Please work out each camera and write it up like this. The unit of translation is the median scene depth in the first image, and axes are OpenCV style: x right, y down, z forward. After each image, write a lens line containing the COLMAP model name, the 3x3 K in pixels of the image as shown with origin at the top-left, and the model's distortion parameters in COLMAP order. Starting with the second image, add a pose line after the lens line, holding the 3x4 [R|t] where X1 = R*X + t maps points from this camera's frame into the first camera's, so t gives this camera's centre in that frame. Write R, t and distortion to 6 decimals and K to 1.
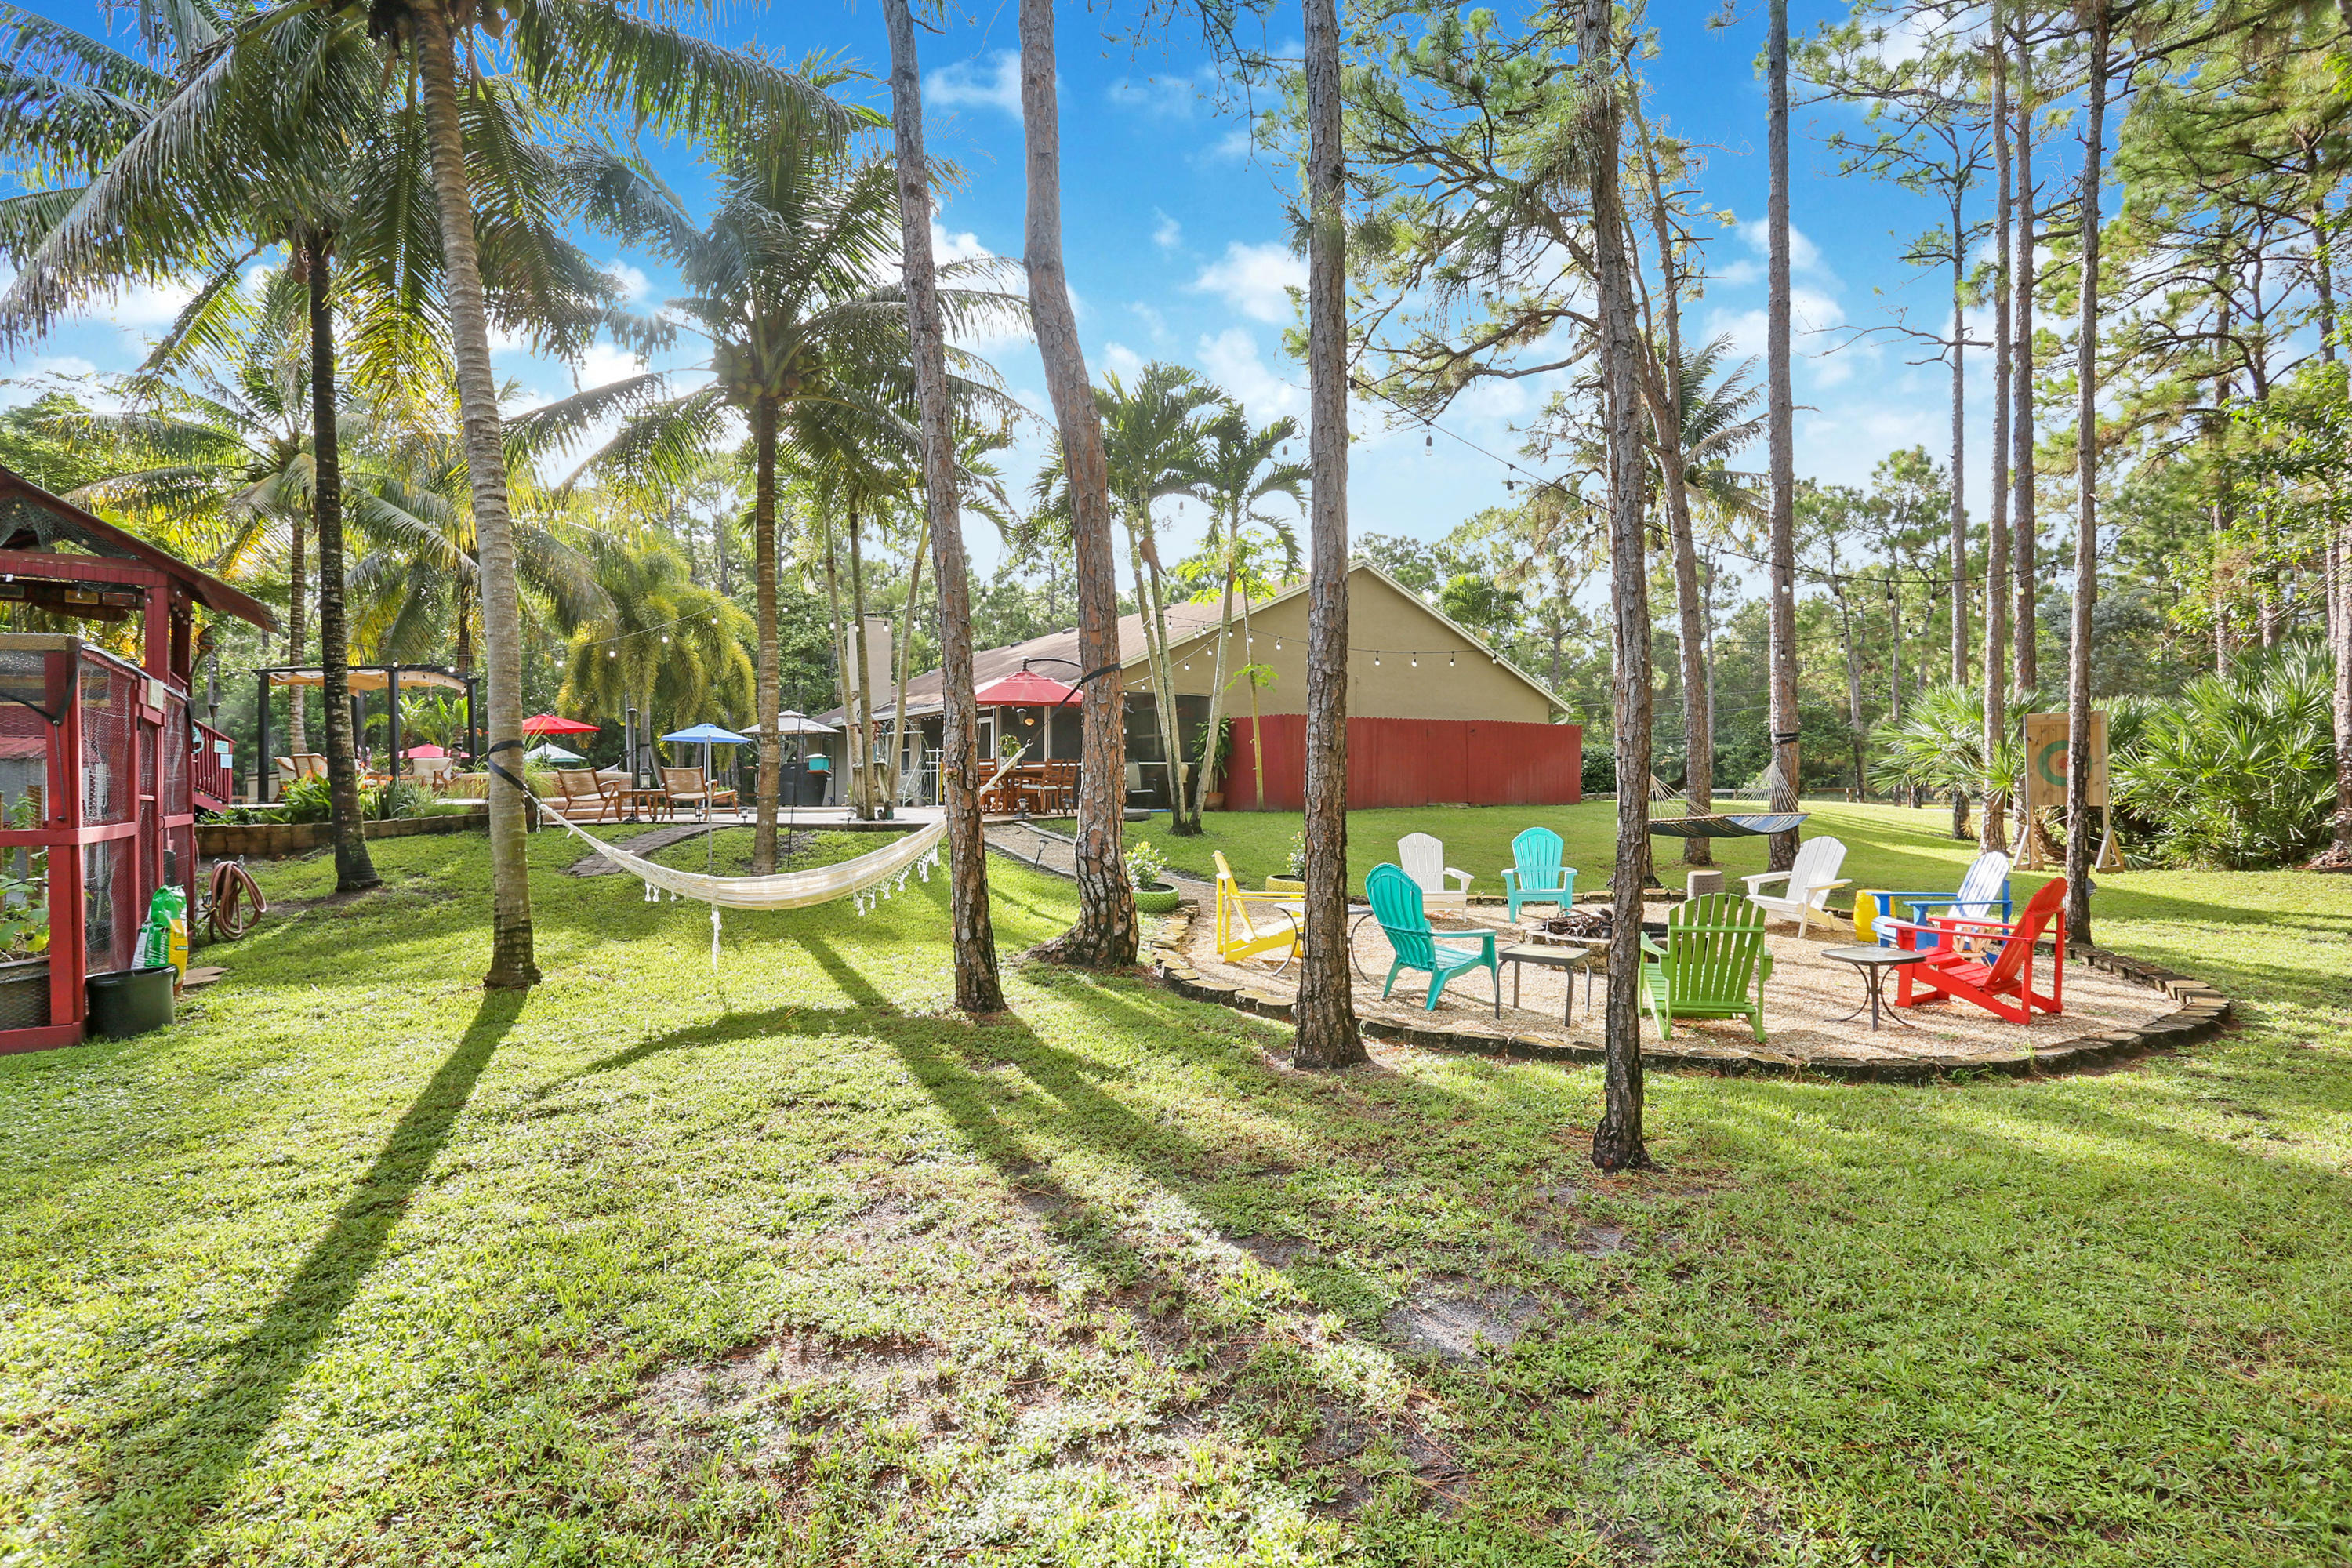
lens RADIAL K [[1158.2, 0, 1171.1], [0, 1158.2, 817.1], [0, 0, 1]] dist [-0.072532, 0.031916]
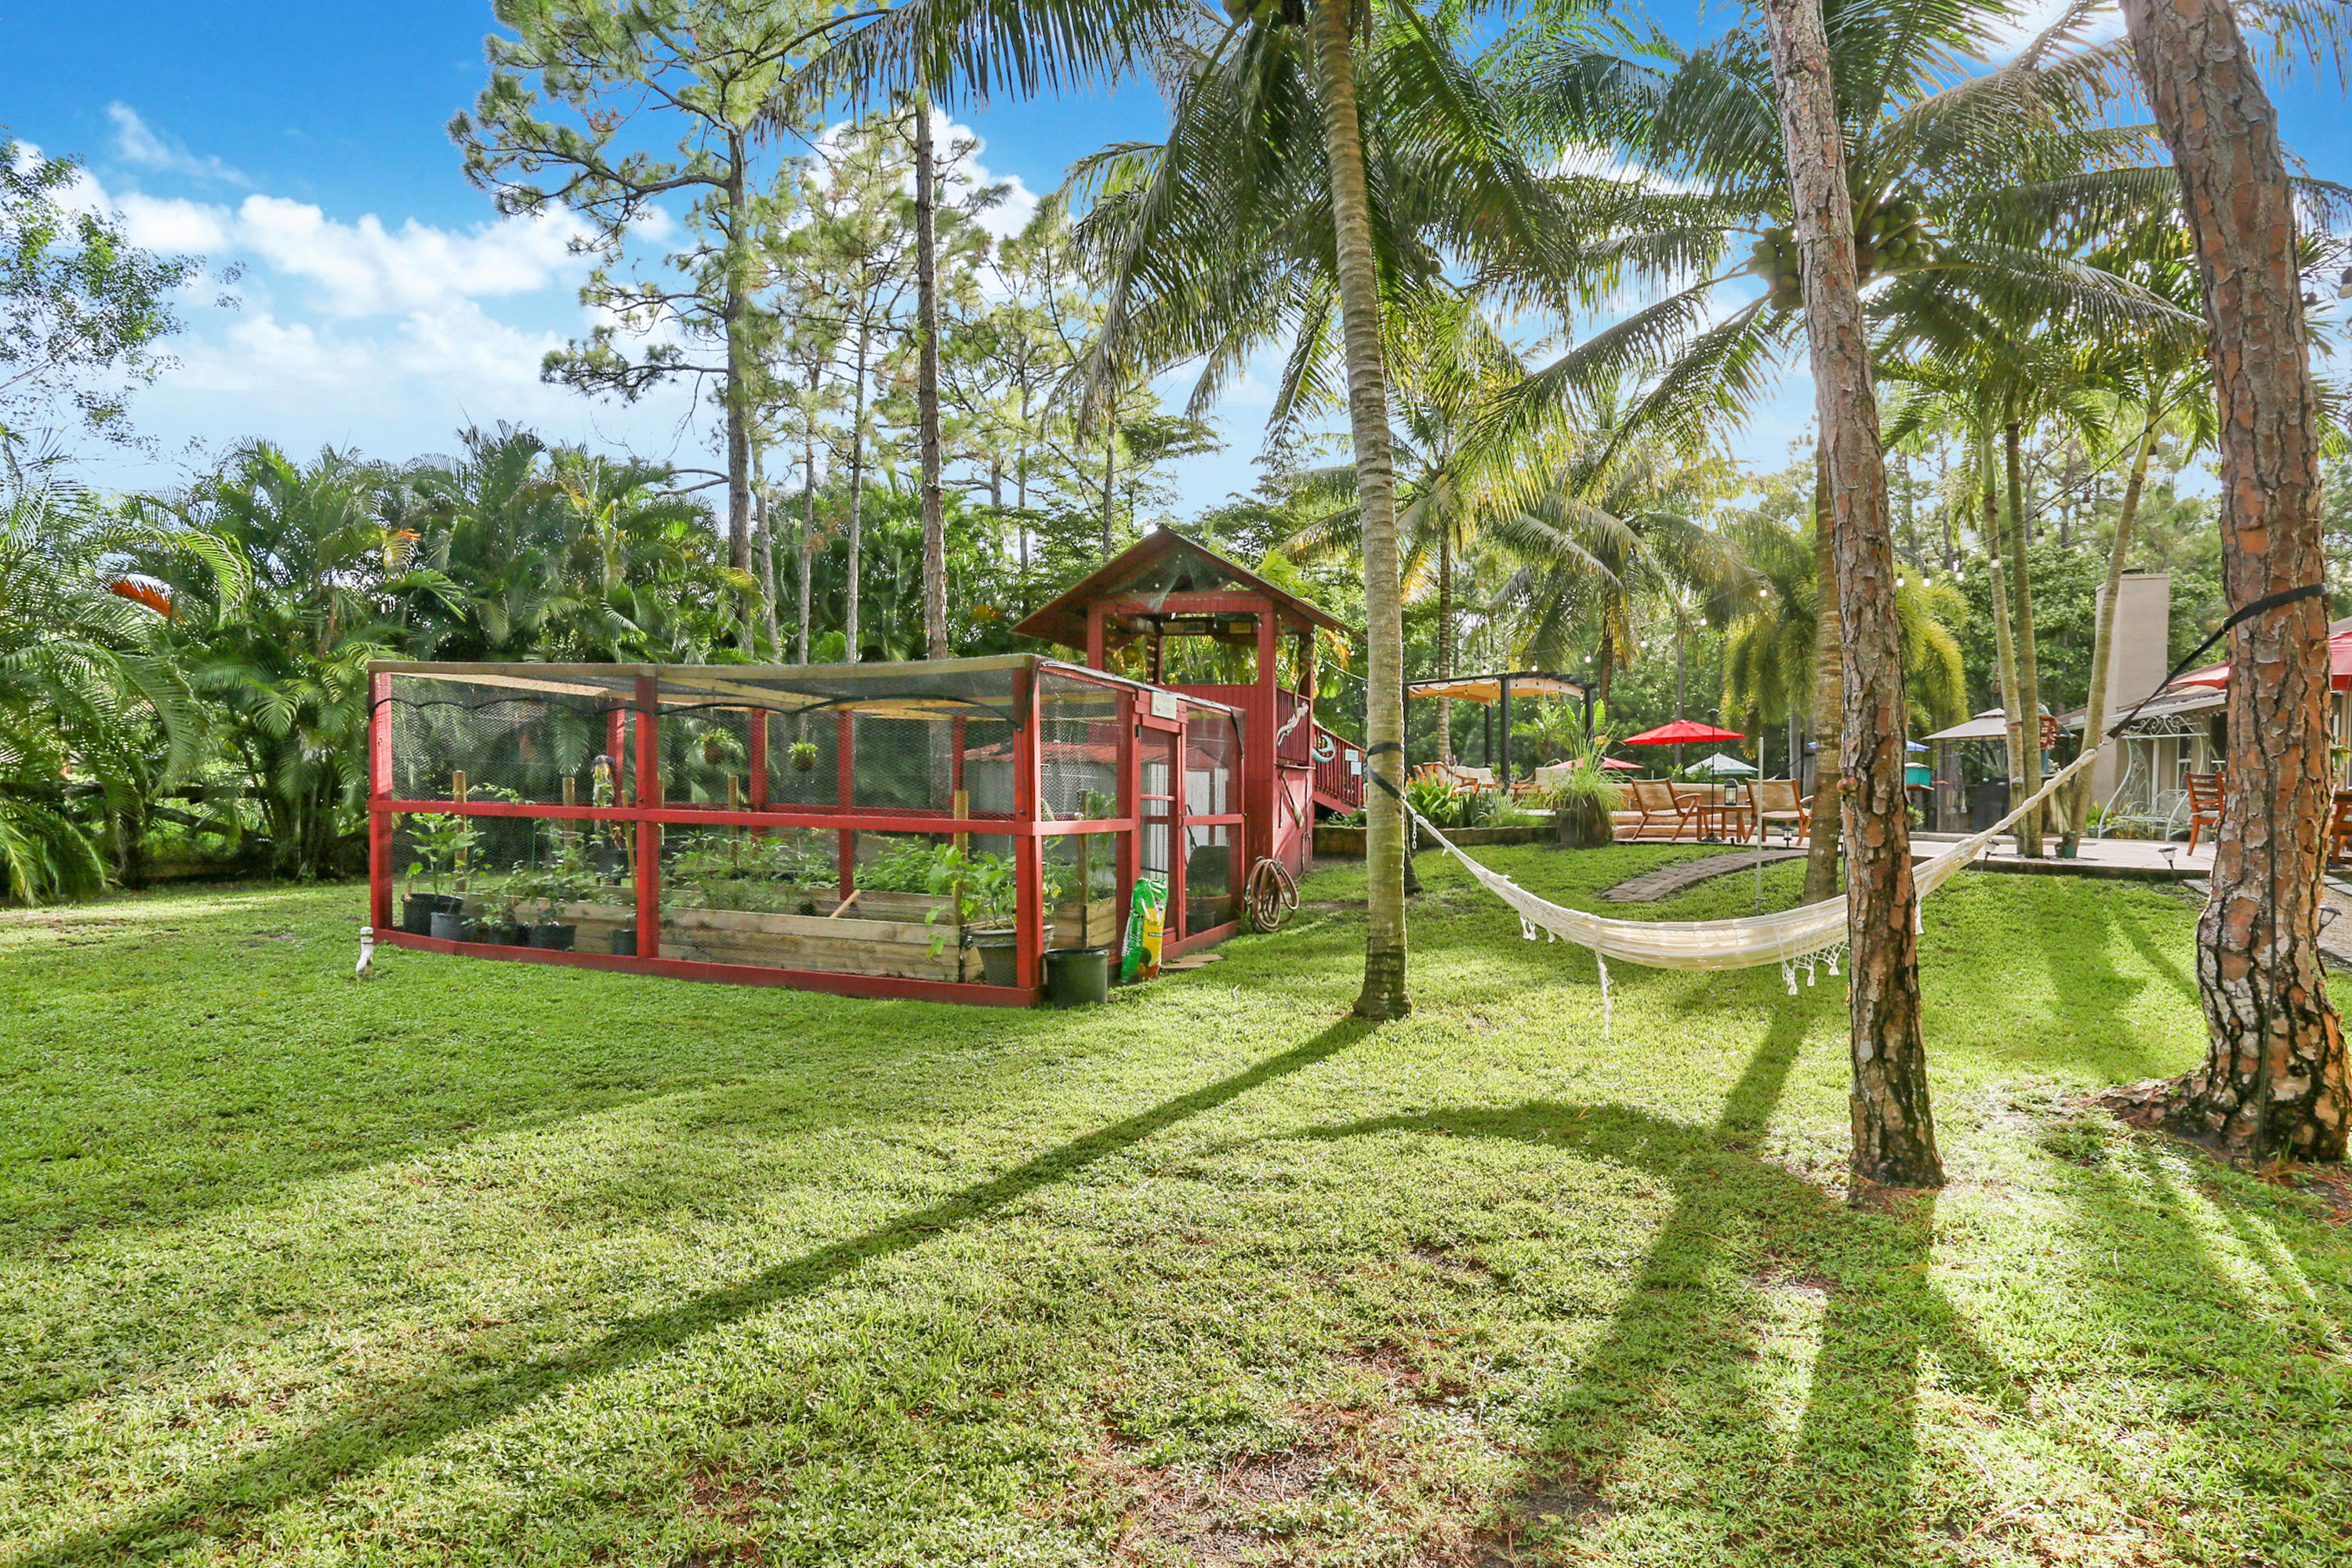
lens RADIAL K [[1257.5, 0, 1176.1], [0, 1257.5, 841.4], [0, 0, 1]] dist [-0.036367, 0.000746]
pose [[0.562429, 0.050202, -0.825320, 0.143849], [-0.046955, 0.998484, 0.028737, -0.010275], [0.825512, 0.022591, 0.563933, 0.303198]]
